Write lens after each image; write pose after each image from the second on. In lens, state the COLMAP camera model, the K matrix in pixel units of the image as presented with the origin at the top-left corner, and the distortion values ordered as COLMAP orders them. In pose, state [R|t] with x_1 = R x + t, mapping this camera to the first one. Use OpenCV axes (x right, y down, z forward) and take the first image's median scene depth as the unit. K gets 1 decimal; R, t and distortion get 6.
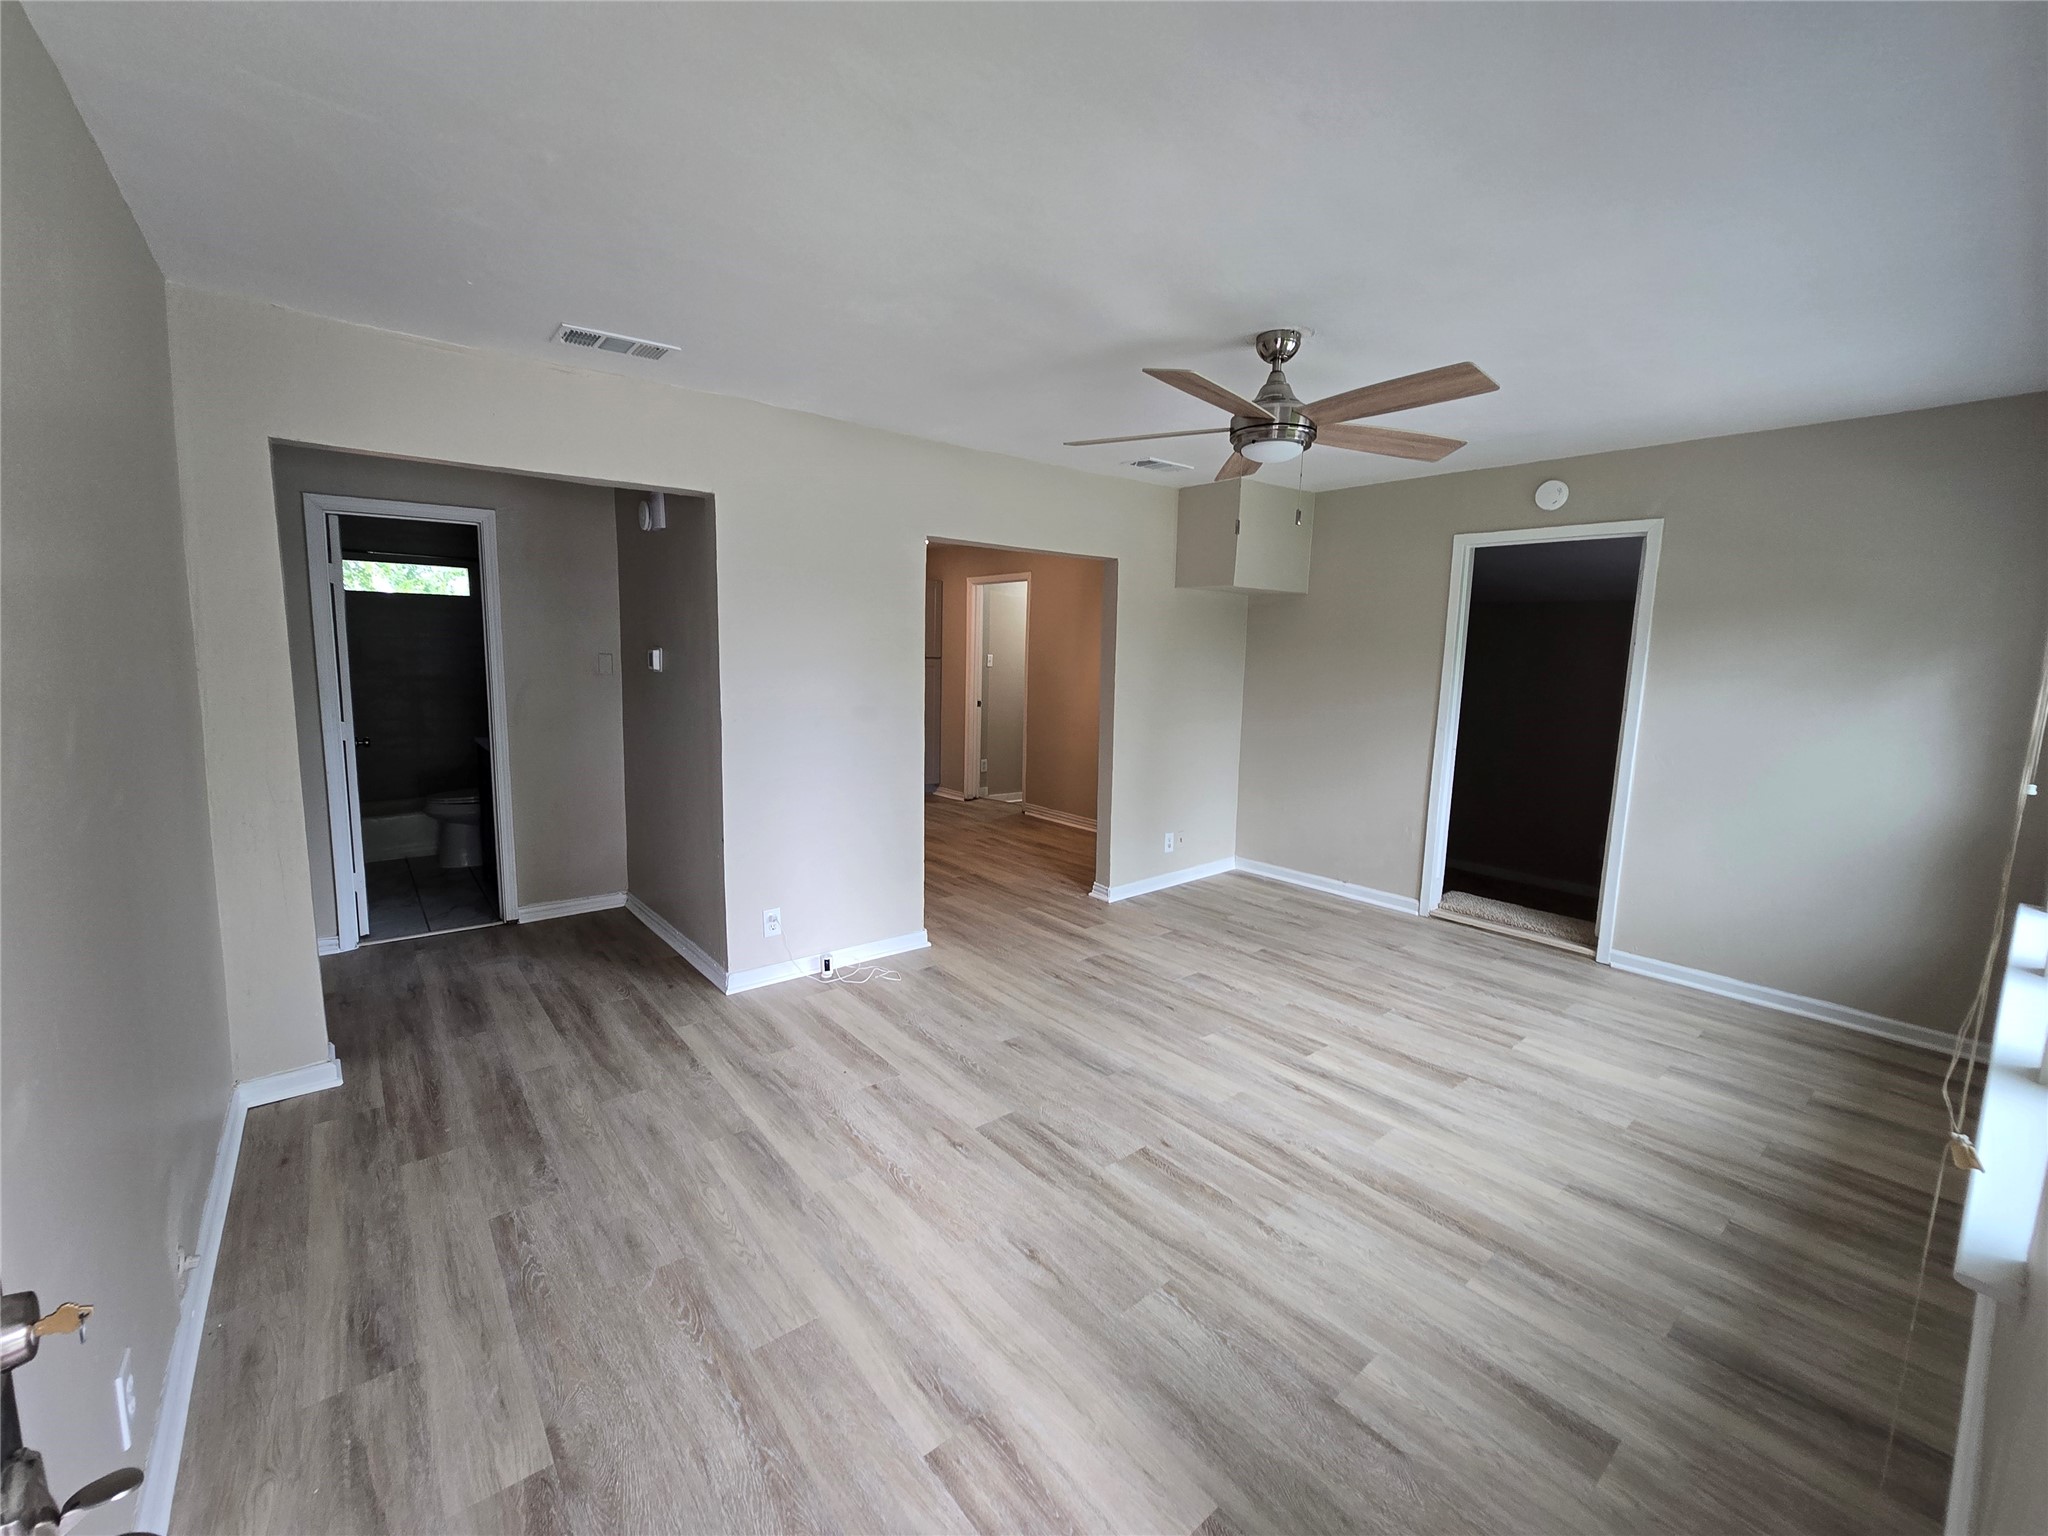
lens RADIAL K [[841.4, 0, 1024.0], [0, 841.4, 768.0], [0, 0, 1]] dist [0.001354, 0.000012]
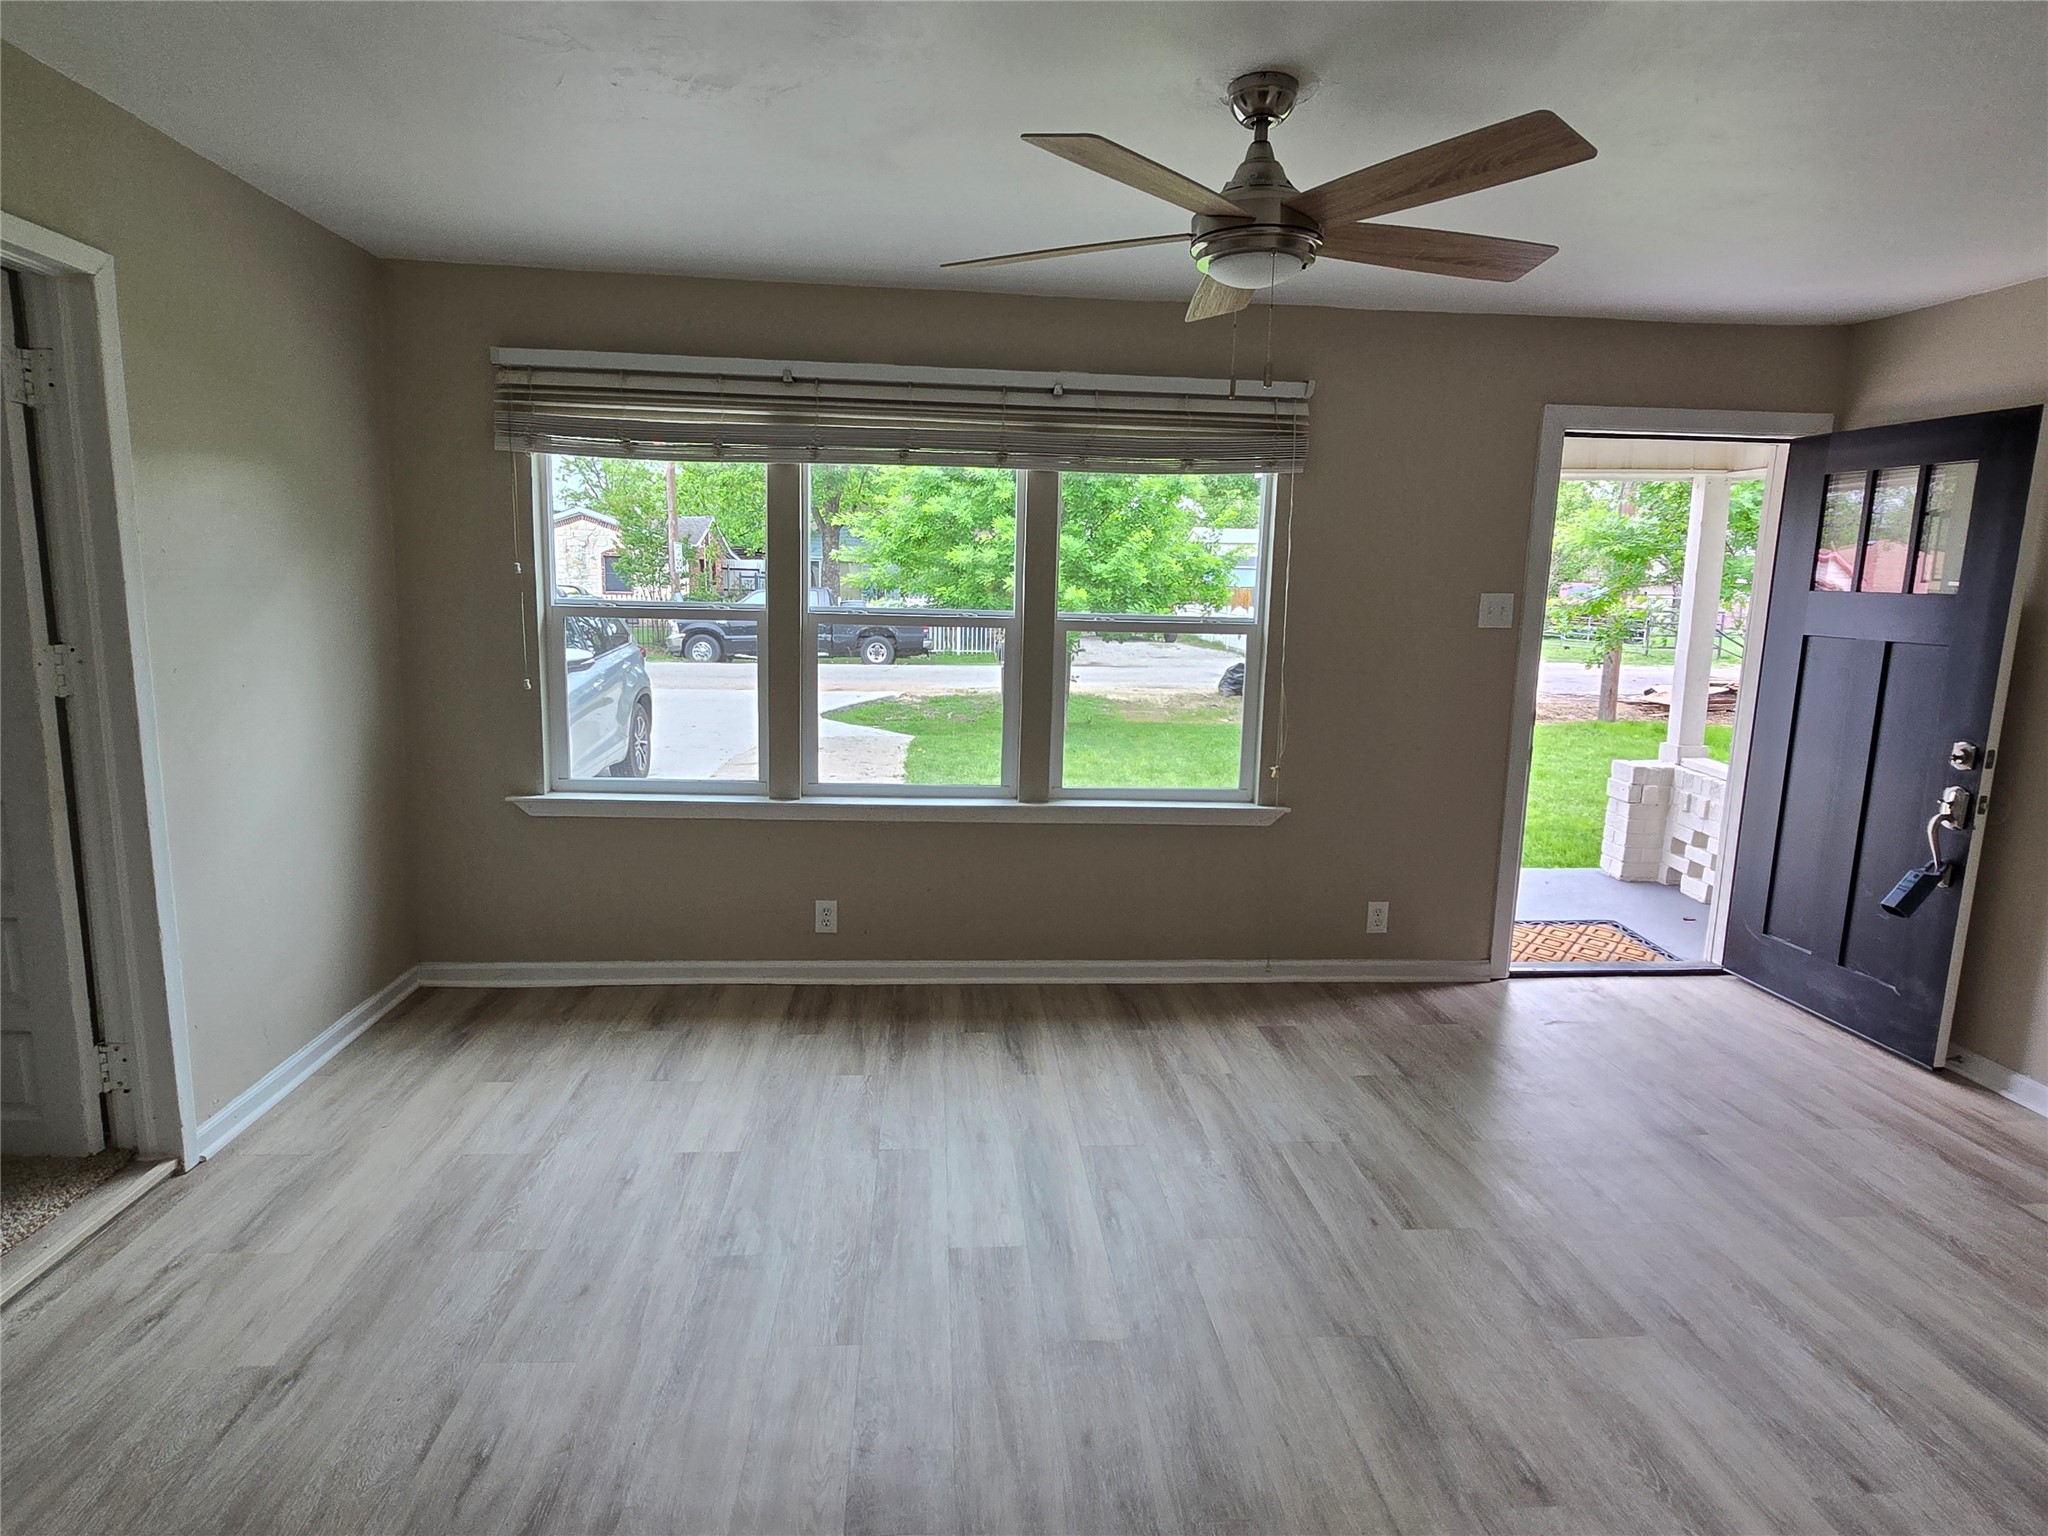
lens RADIAL K [[1122.3, 0, 1024.0], [0, 1122.3, 768.0], [0, 0, 1]] dist [0.004231, -0.001408]
pose [[-0.817603, -0.137398, 0.559149, -0.089624], [0.037210, 0.956473, 0.289440, -0.264995], [-0.574579, 0.257453, -0.776902, 1.830557]]
